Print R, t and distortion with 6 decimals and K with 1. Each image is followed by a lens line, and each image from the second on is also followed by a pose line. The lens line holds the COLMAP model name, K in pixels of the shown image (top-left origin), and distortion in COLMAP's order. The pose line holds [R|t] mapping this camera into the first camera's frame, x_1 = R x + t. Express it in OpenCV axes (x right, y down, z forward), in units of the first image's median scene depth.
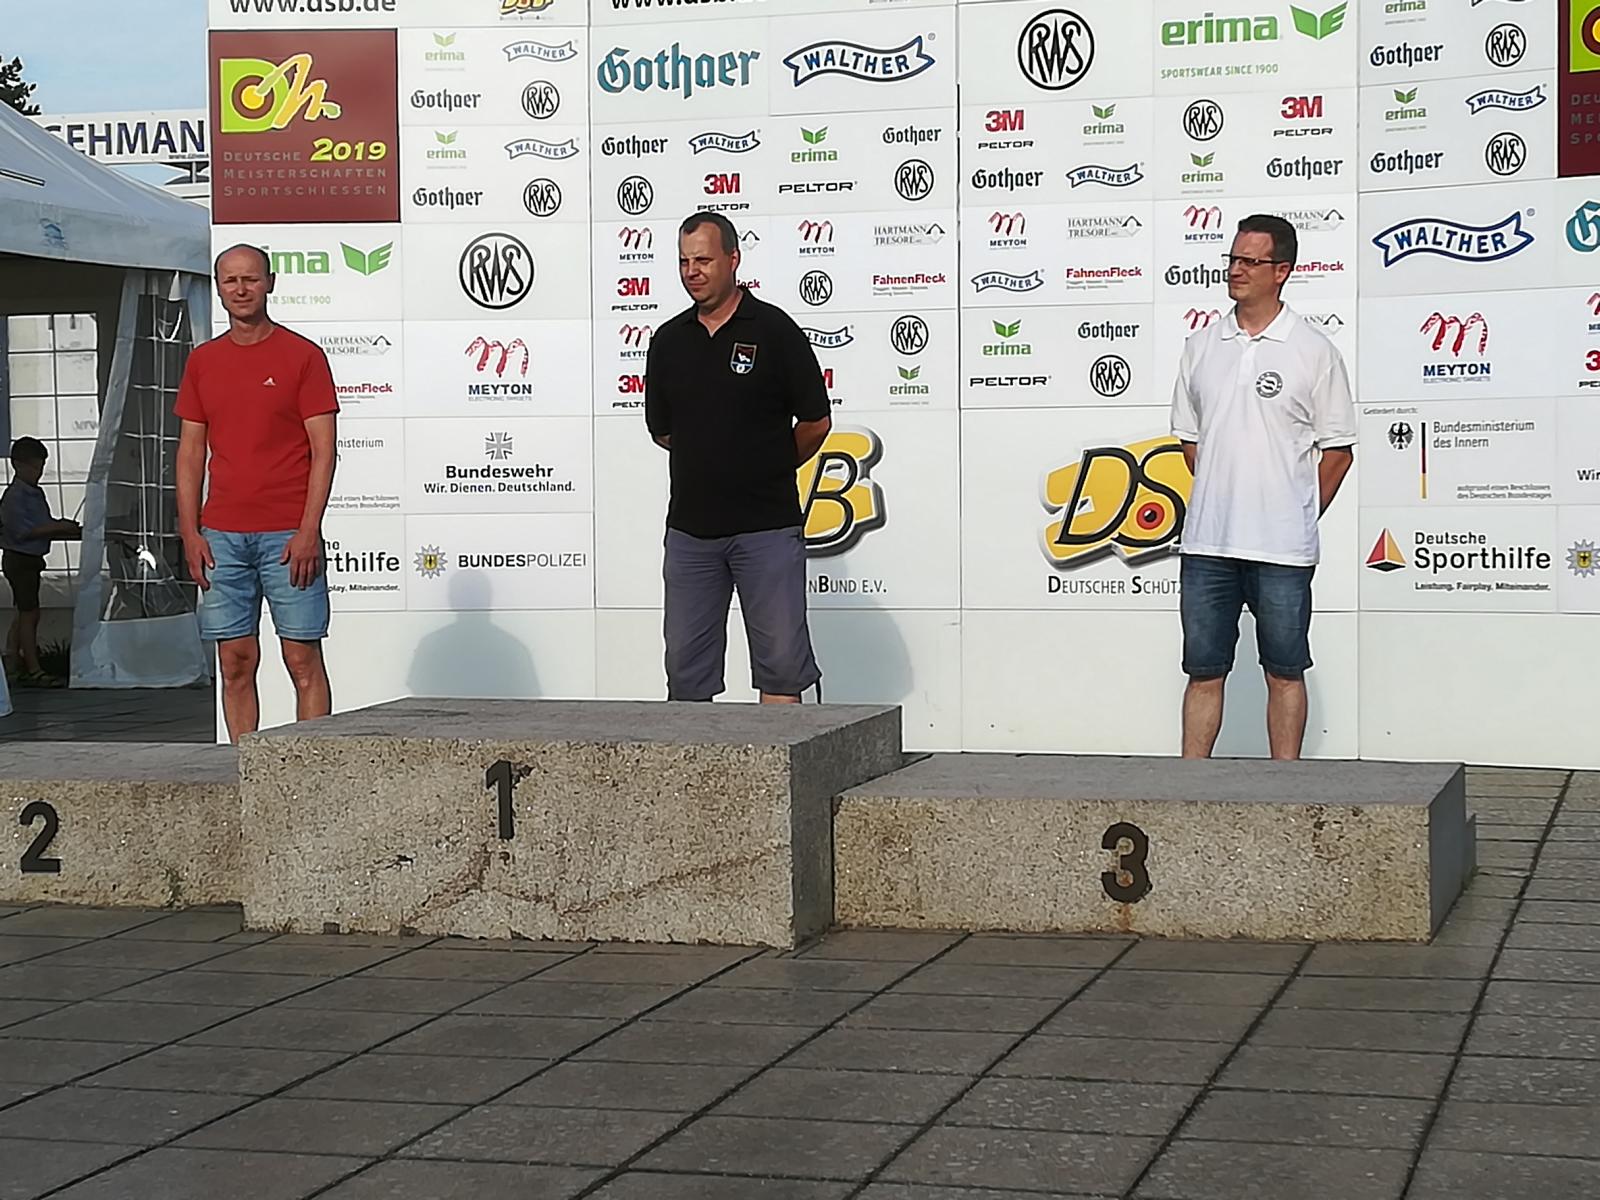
lens RADIAL K [[3219.3, 0, 800.0], [0, 3219.3, 600.0], [0, 0, 1]] dist [0.127999, -0.010822]
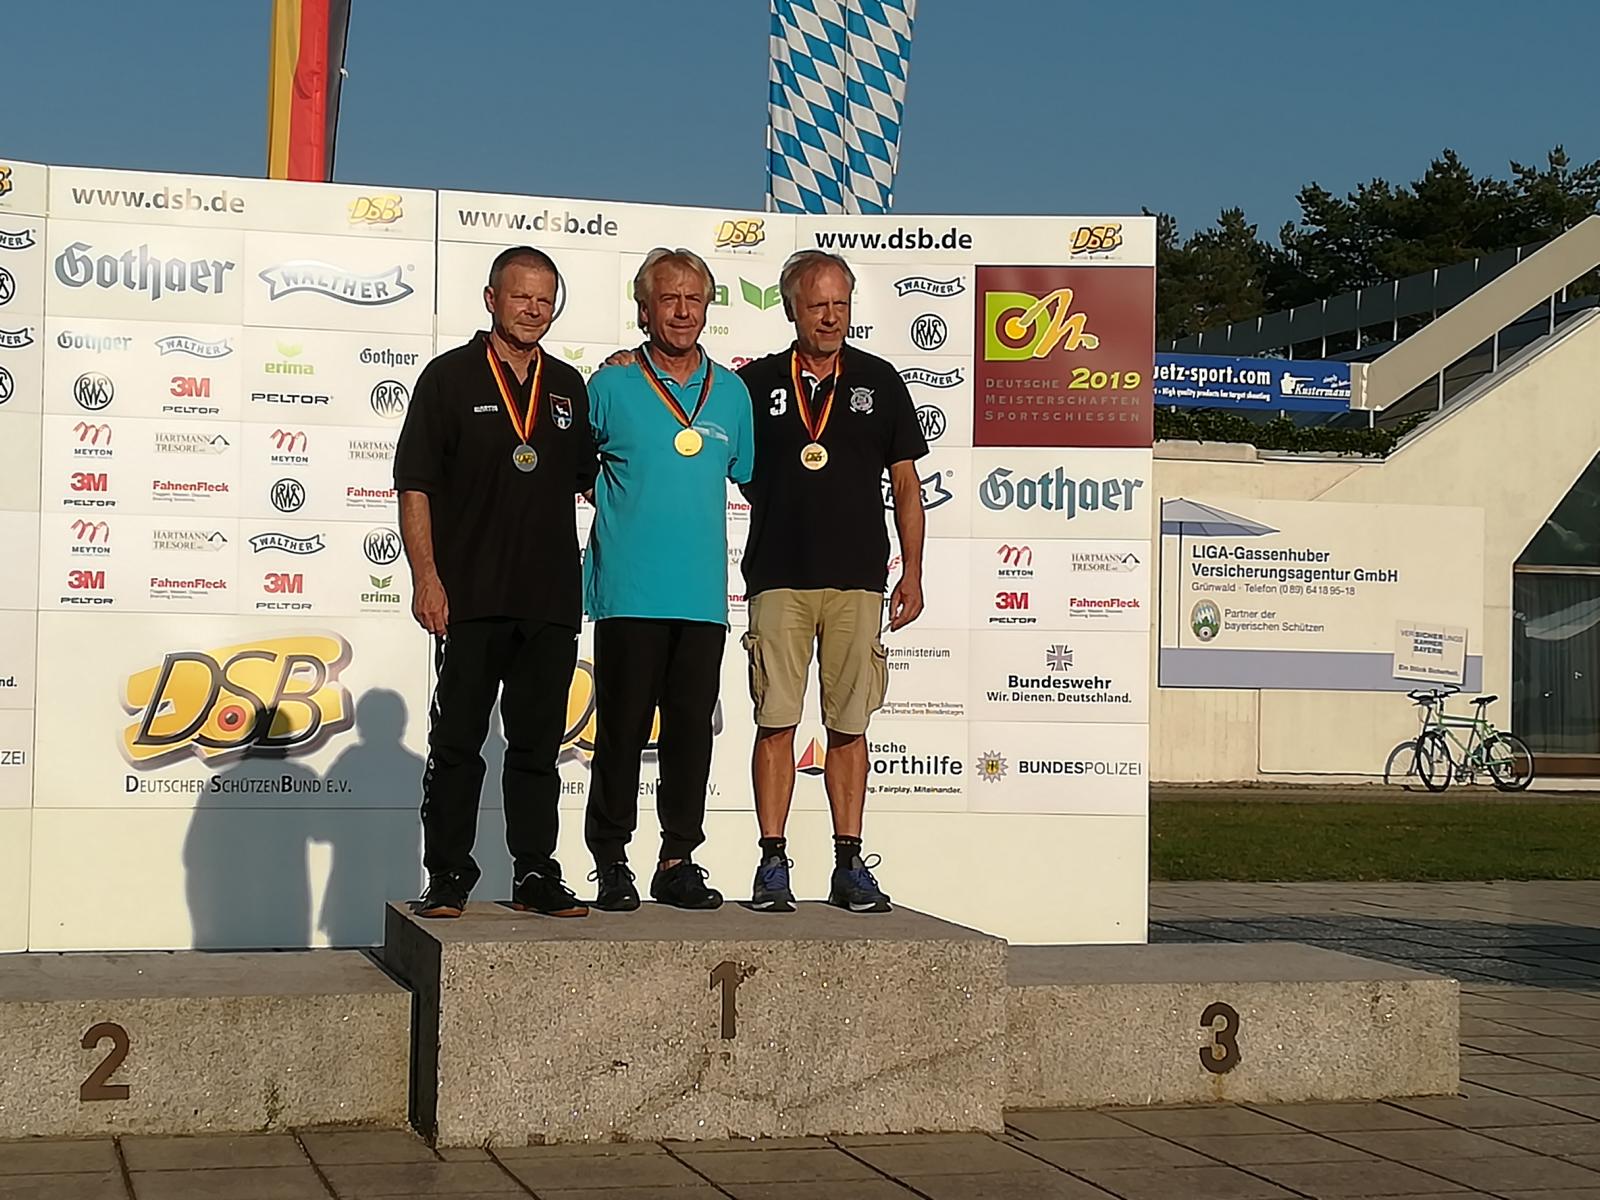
lens RADIAL K [[2910.2, 0, 773.9], [0, 2910.2, 594.6], [0, 0, 1]] dist [0.160873, -0.453563]
pose [[0.834550, 0.041683, 0.549352, -0.592469], [-0.004494, 0.997616, -0.068869, -0.002434], [-0.550913, 0.055006, 0.832748, 0.217721]]
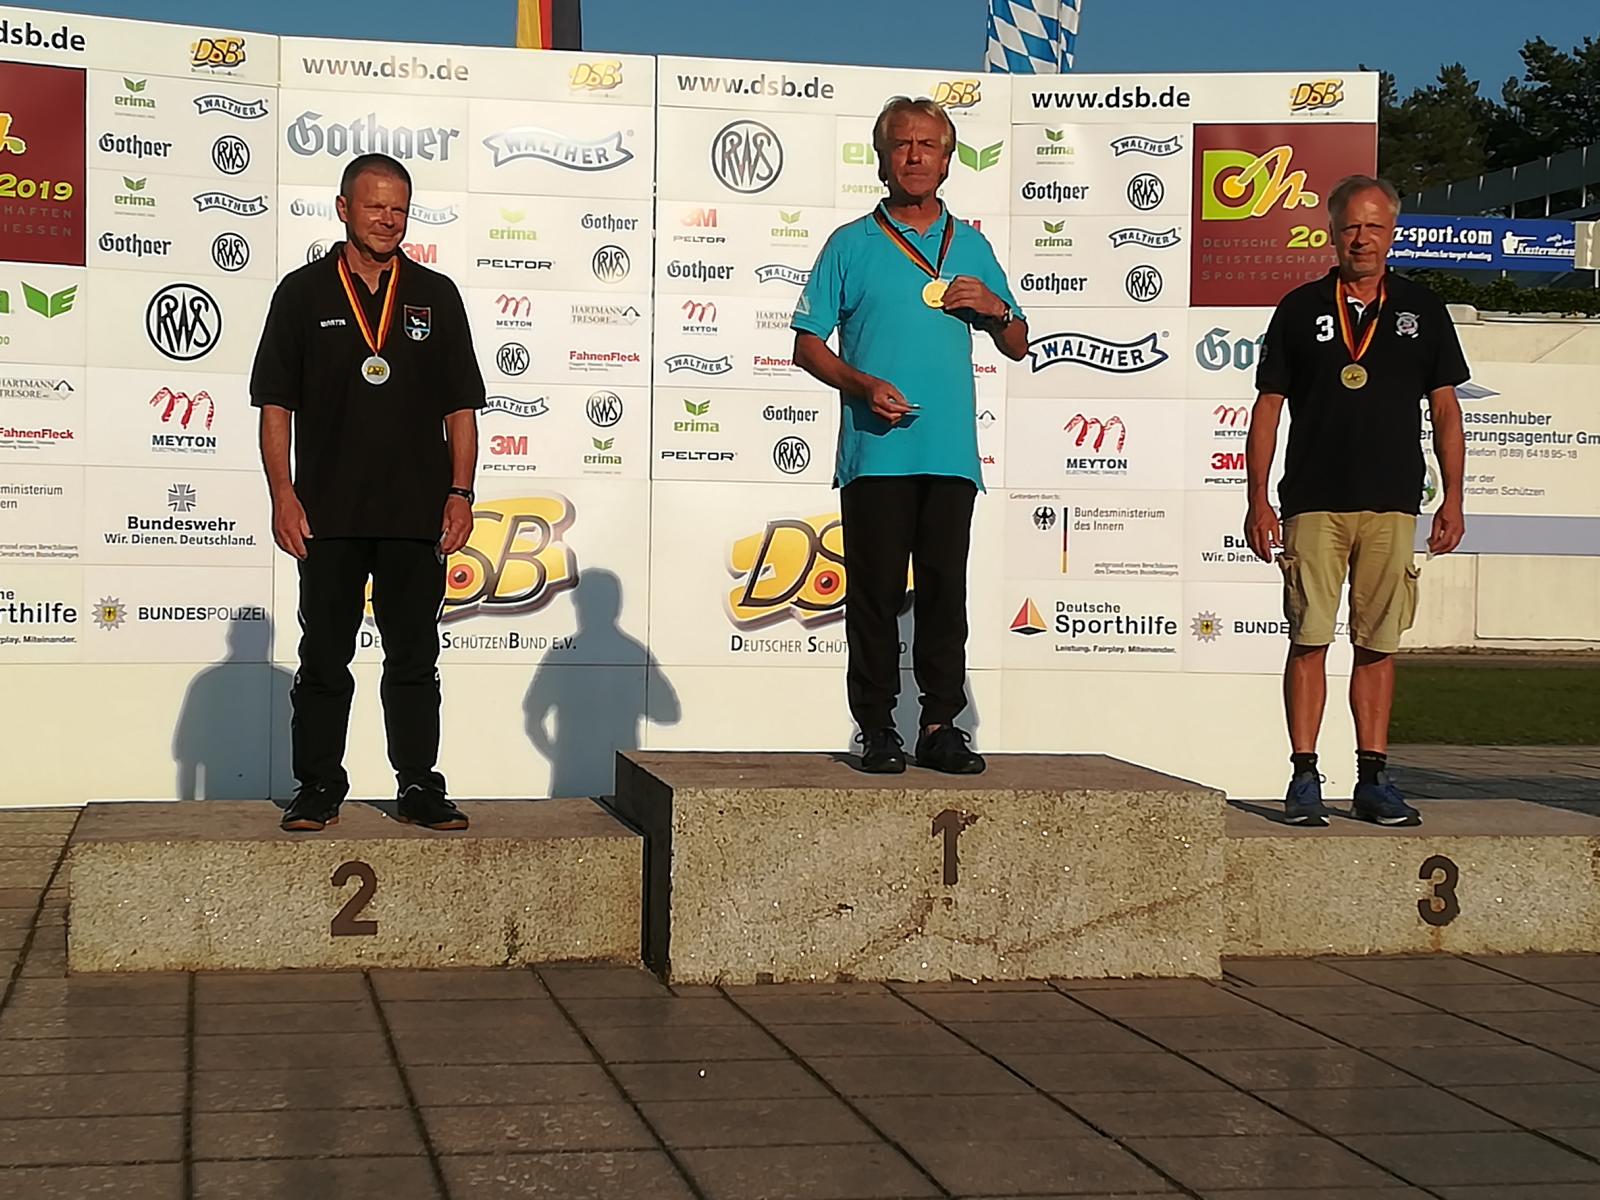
lens RADIAL K [[2906.0, 0, 759.1], [0, 2906.0, 596.7], [0, 0, 1]] dist [0.160700, -0.409228]
pose [[0.873401, 0.018163, 0.486664, -0.606946], [-0.008050, 0.999706, -0.022863, 0.002928], [-0.486936, 0.016051, 0.873290, 0.206069]]
